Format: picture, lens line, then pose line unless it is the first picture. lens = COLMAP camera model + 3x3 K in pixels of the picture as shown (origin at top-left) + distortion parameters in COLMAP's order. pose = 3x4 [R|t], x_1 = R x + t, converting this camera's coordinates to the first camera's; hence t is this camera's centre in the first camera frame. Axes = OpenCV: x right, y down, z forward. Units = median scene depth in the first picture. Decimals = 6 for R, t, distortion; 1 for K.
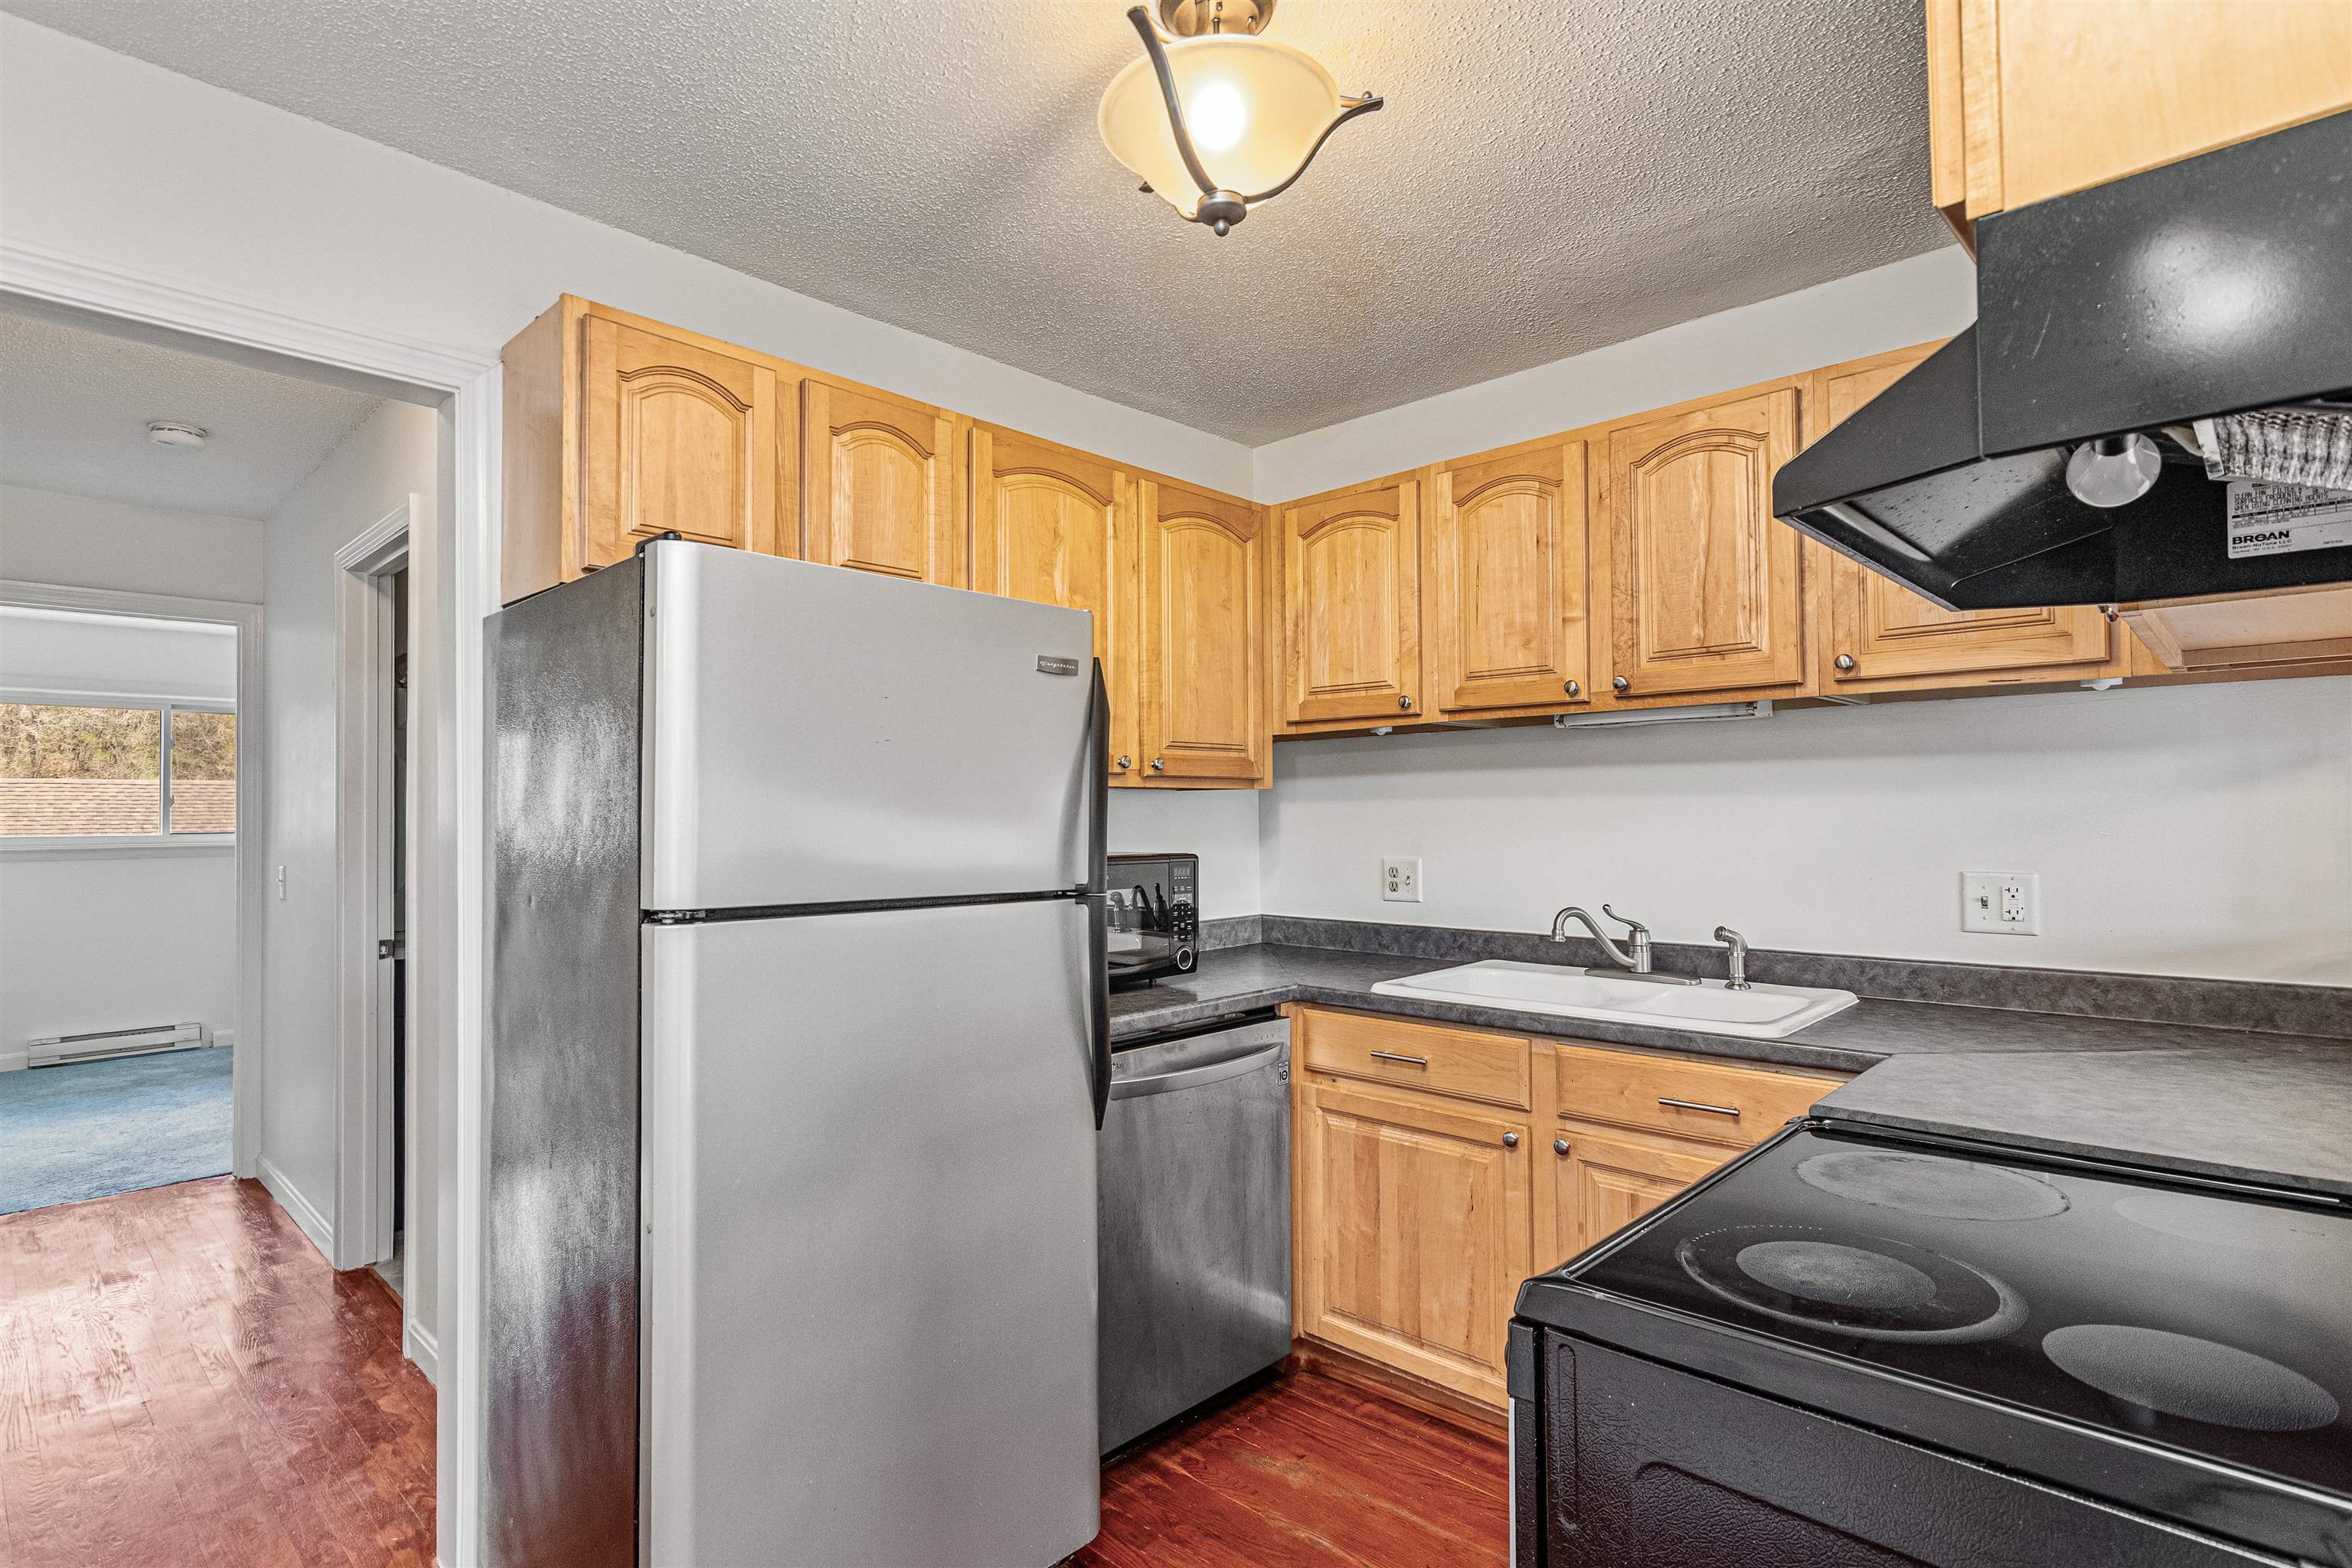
lens RADIAL K [[1156.7, 0, 1176.4], [0, 1156.7, 790.3], [0, 0, 1]] dist [-0.011281, 0.005884]
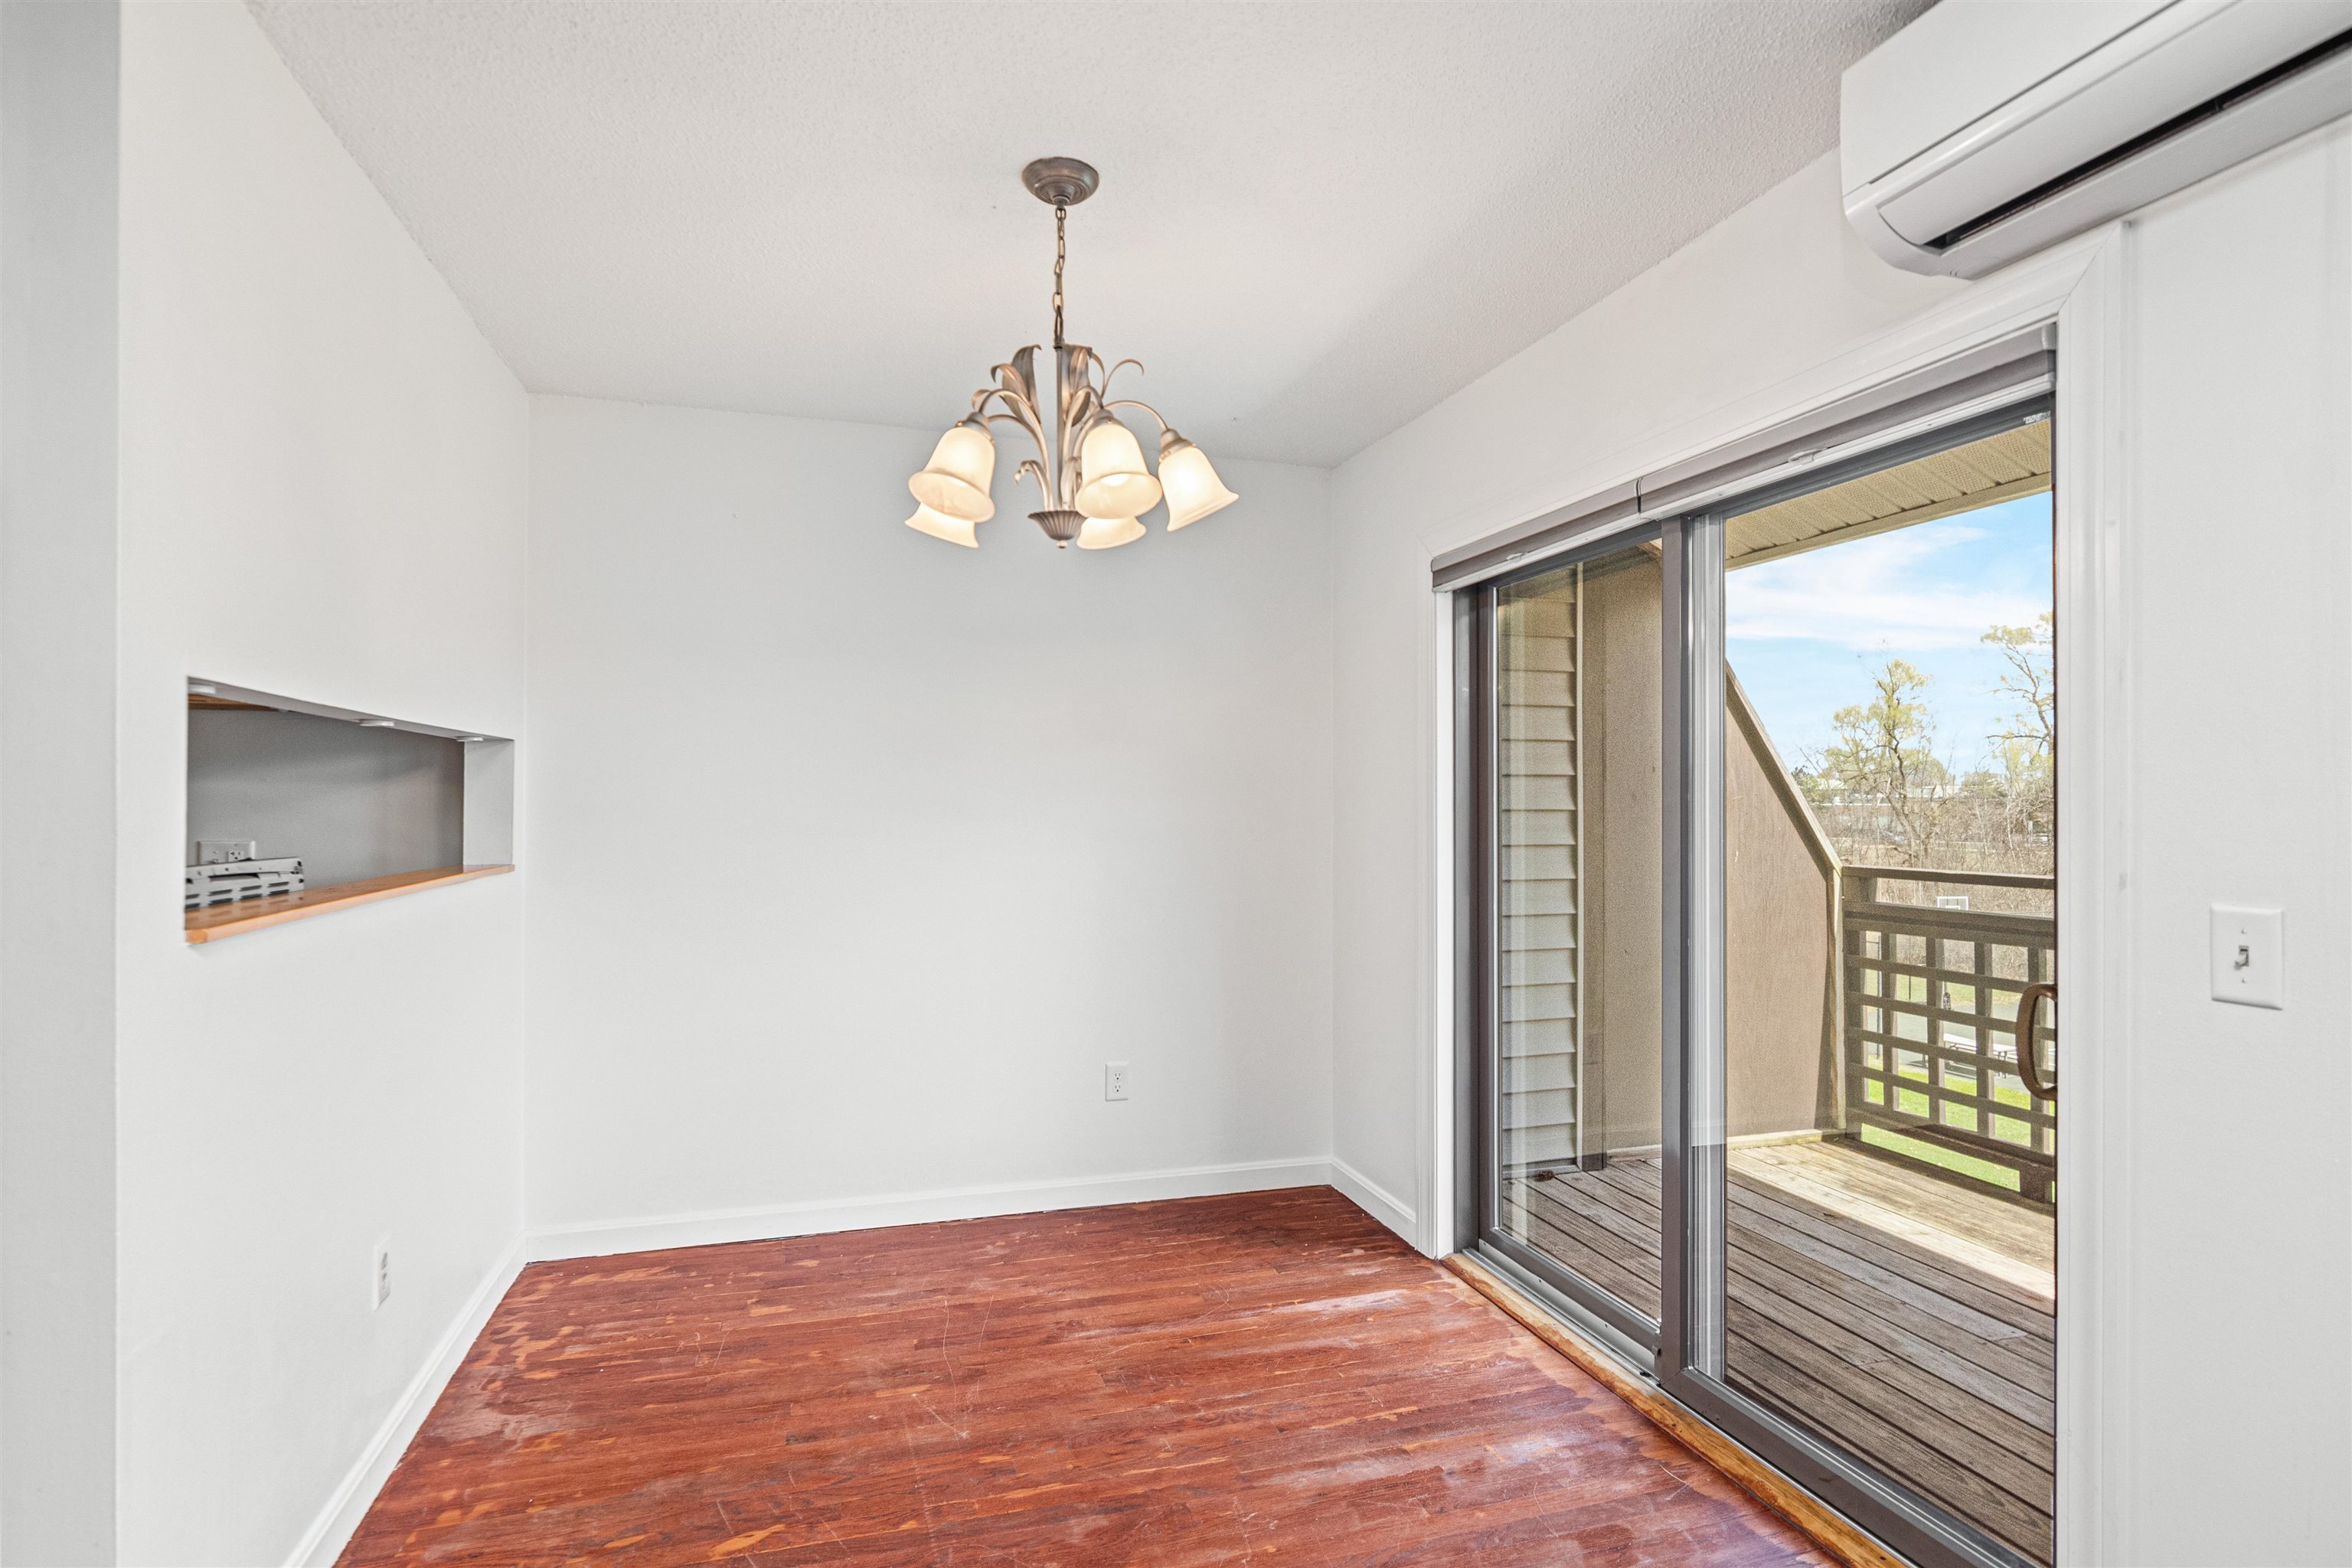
lens RADIAL K [[1164.6, 0, 1151.5], [0, 1164.6, 798.9], [0, 0, 1]] dist [-0.003925, -0.004545]
pose [[0.496592, 0.012304, 0.867897, 0.065603], [-0.026348, 0.999652, 0.000904, -0.006913], [-0.867584, -0.023317, 0.496744, -0.541987]]
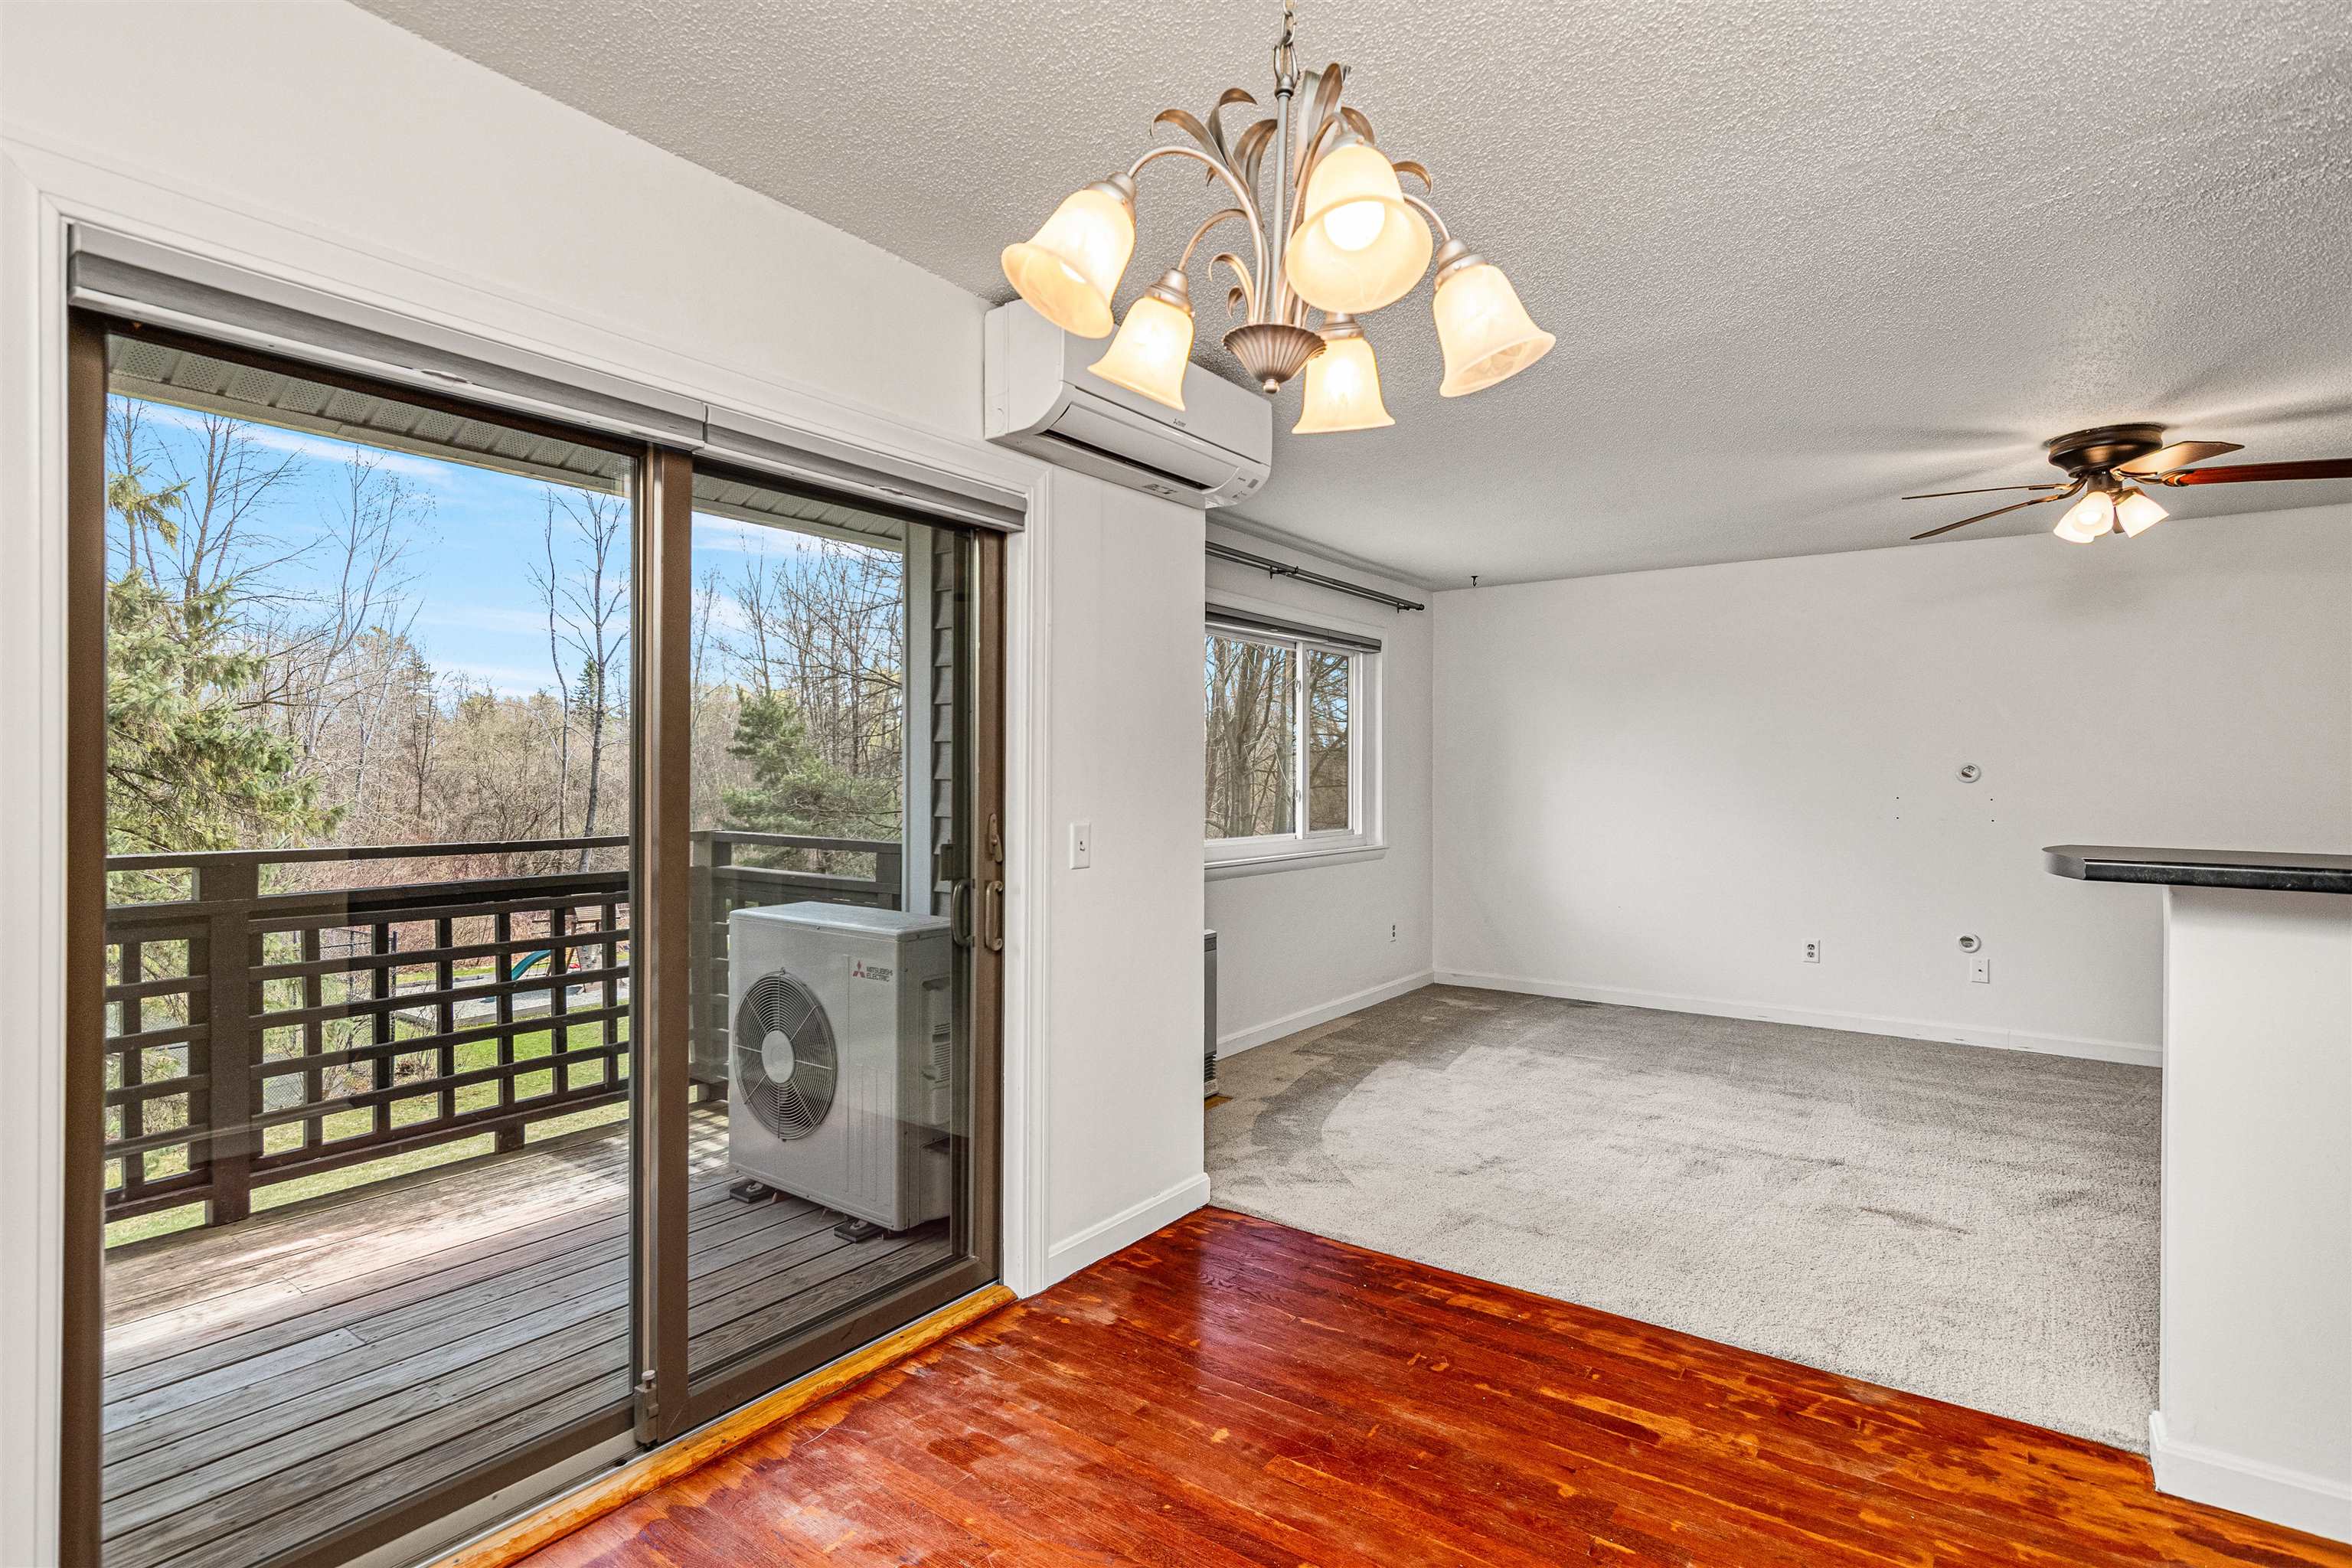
lens RADIAL K [[1156.7, 0, 1174.5], [0, 1156.7, 784.5], [0, 0, 1]] dist [-0.011281, 0.005884]
pose [[-0.991223, 0.005745, -0.132074, 0.881570], [0.006956, 0.999938, -0.008707, 0.004718], [0.132016, -0.009549, -0.991202, 0.466259]]
